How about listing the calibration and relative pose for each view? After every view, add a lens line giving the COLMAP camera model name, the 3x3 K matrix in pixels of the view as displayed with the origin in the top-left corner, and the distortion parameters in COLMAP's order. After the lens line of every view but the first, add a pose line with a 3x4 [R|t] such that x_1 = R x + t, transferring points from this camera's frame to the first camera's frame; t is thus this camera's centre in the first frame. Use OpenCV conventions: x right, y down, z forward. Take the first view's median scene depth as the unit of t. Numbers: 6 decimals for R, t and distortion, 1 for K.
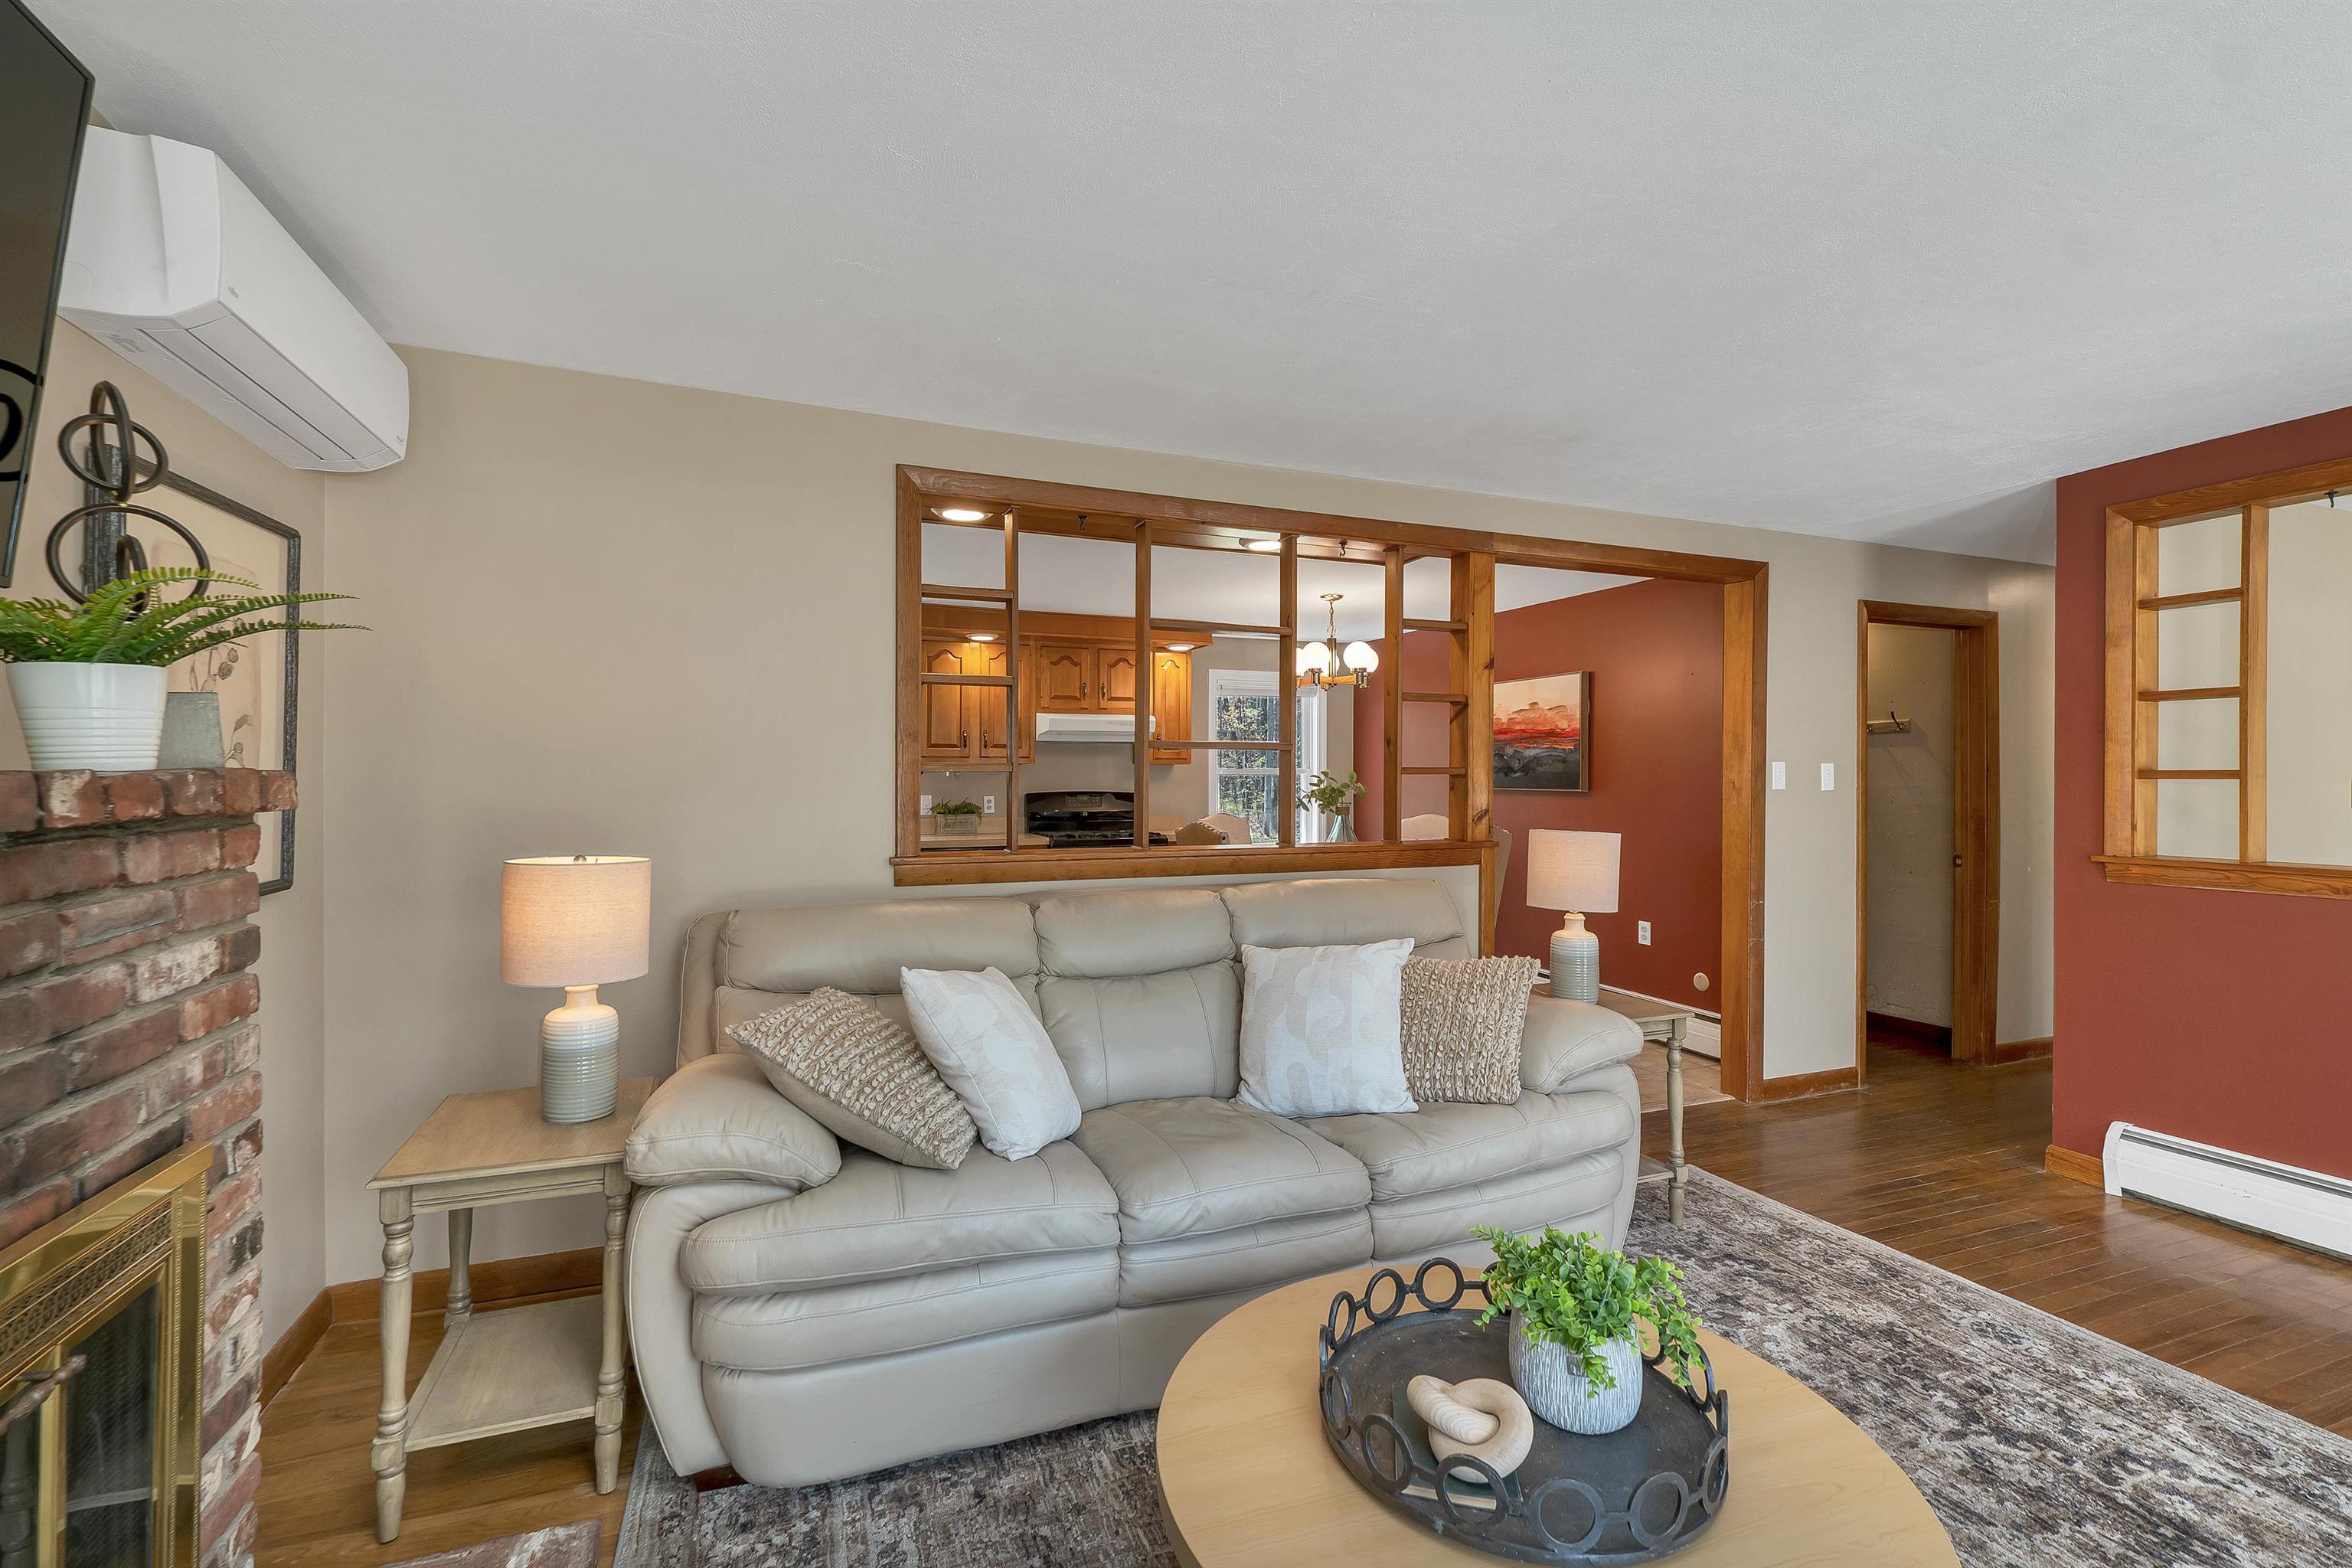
lens RADIAL K [[982.8, 0, 1144.8], [0, 982.8, 779.9], [0, 0, 1]] dist [-0.002788, -0.000291]
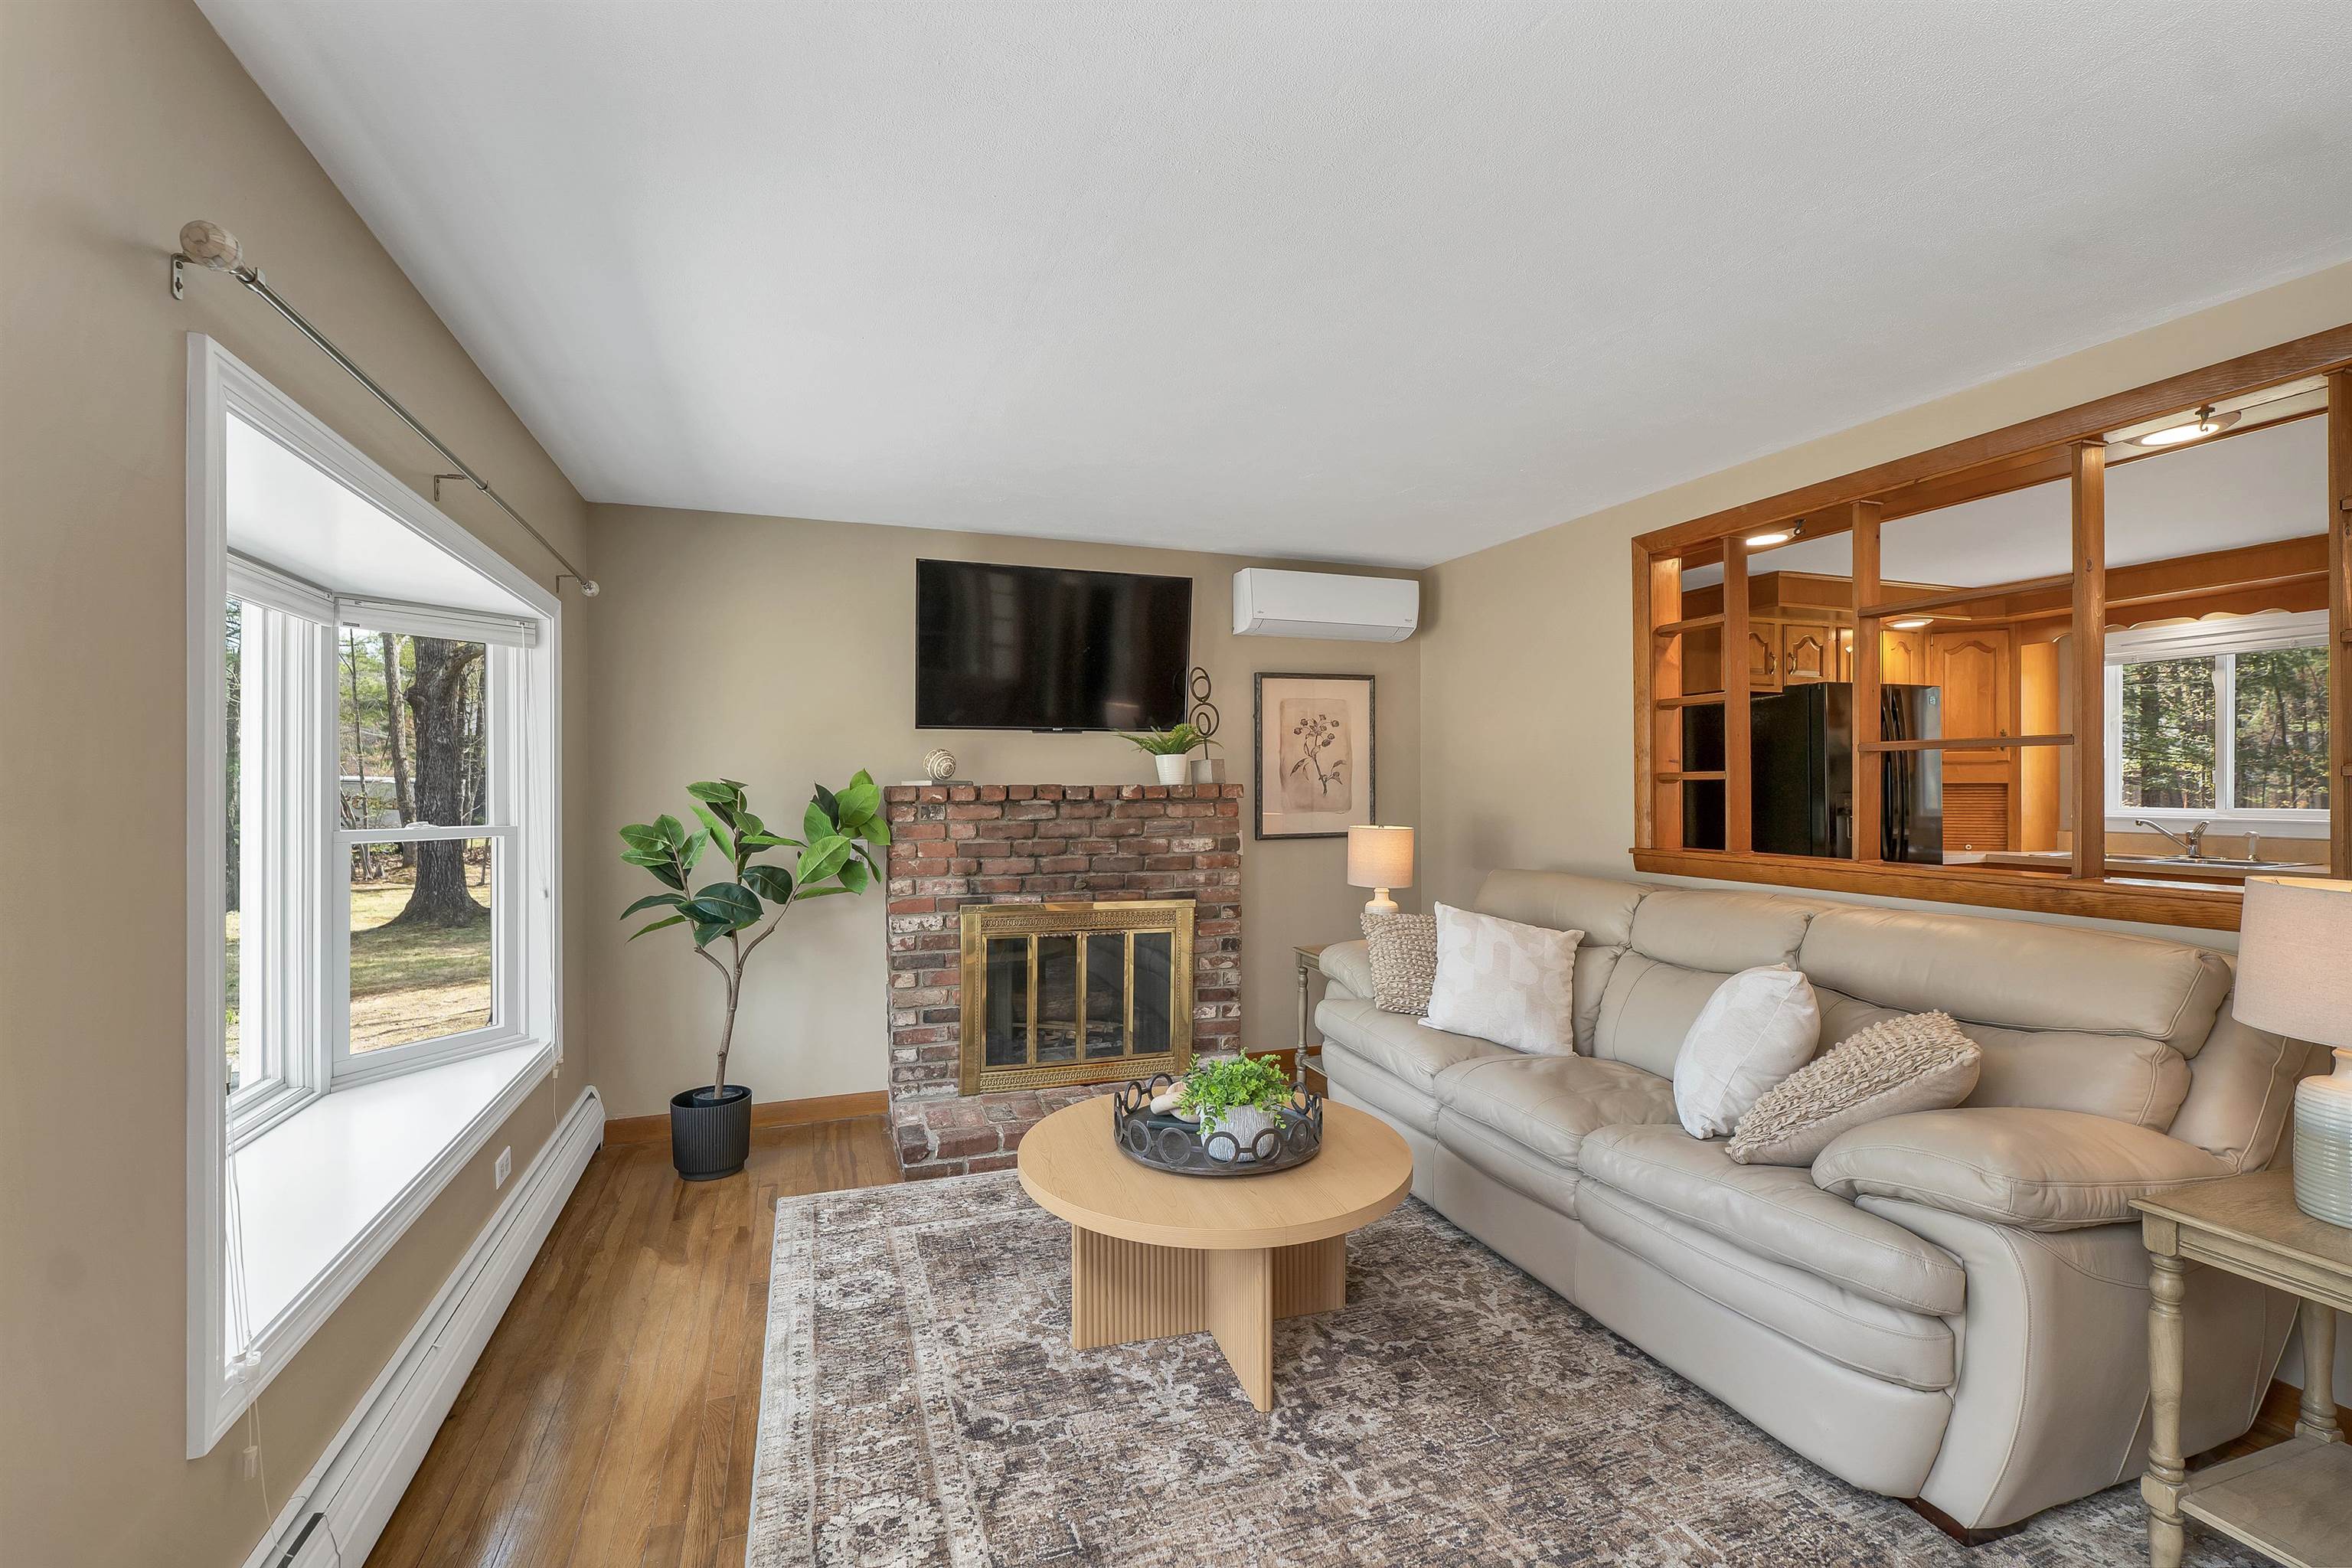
lens RADIAL K [[982.8, 0, 1144.8], [0, 982.8, 779.9], [0, 0, 1]] dist [-0.002788, -0.000291]
pose [[-0.019604, -0.008776, -0.999769, 1.489773], [0.000004, 0.999961, -0.008778, 0.002988], [0.999808, -0.000176, -0.019603, 0.588469]]
